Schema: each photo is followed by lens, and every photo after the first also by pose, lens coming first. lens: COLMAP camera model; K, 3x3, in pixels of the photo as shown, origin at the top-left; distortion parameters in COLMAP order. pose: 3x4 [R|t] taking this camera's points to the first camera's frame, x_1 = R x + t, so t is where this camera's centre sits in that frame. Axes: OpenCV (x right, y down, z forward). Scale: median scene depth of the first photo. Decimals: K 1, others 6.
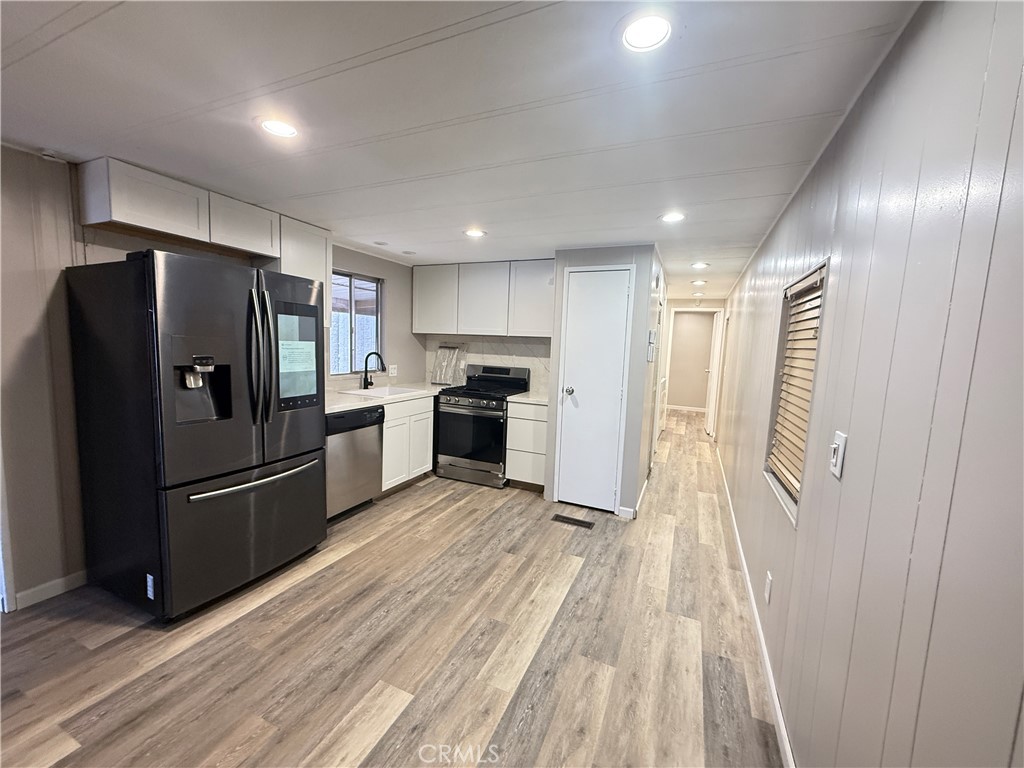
lens RADIAL K [[407.9, 0, 509.8], [0, 407.9, 384.7], [0, 0, 1]] dist [0.000176, 0.000112]
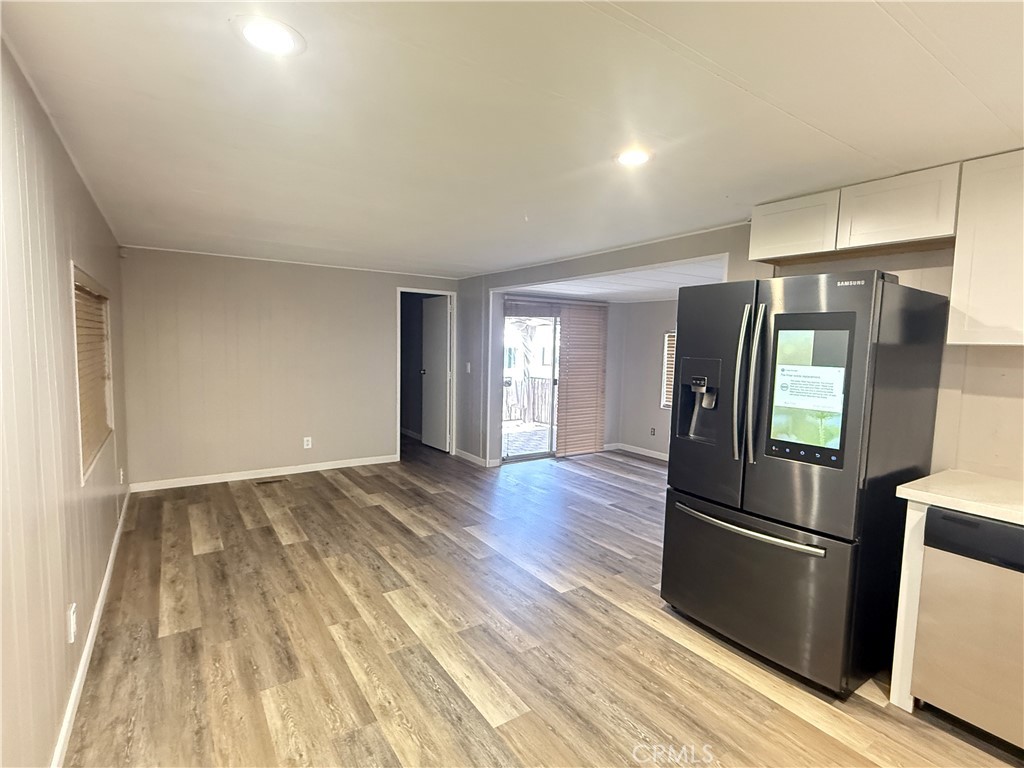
lens RADIAL K [[501.9, 0, 508.6], [0, 501.9, 384.3], [0, 0, 1]] dist [0.000653, -0.000829]
pose [[-0.524182, 0.016020, -0.851456, 0.358823], [-0.133167, 0.985982, 0.100533, -0.068729], [0.841130, 0.166083, -0.514701, 0.744373]]
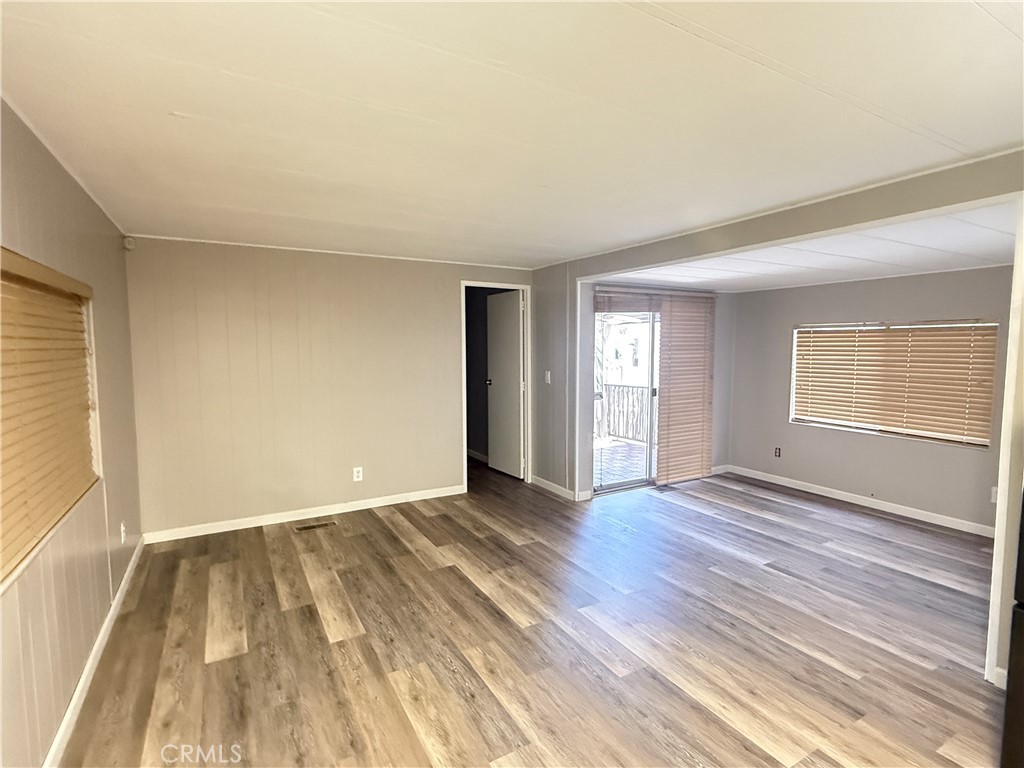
lens RADIAL K [[501.9, 0, 511.4], [0, 501.9, 382.2], [0, 0, 1]] dist [0.000653, -0.000829]
pose [[-0.584658, 0.018470, -0.811070, 0.144973], [-0.107465, 0.989168, 0.099991, -0.047007], [0.804131, 0.145622, -0.576340, 0.435691]]
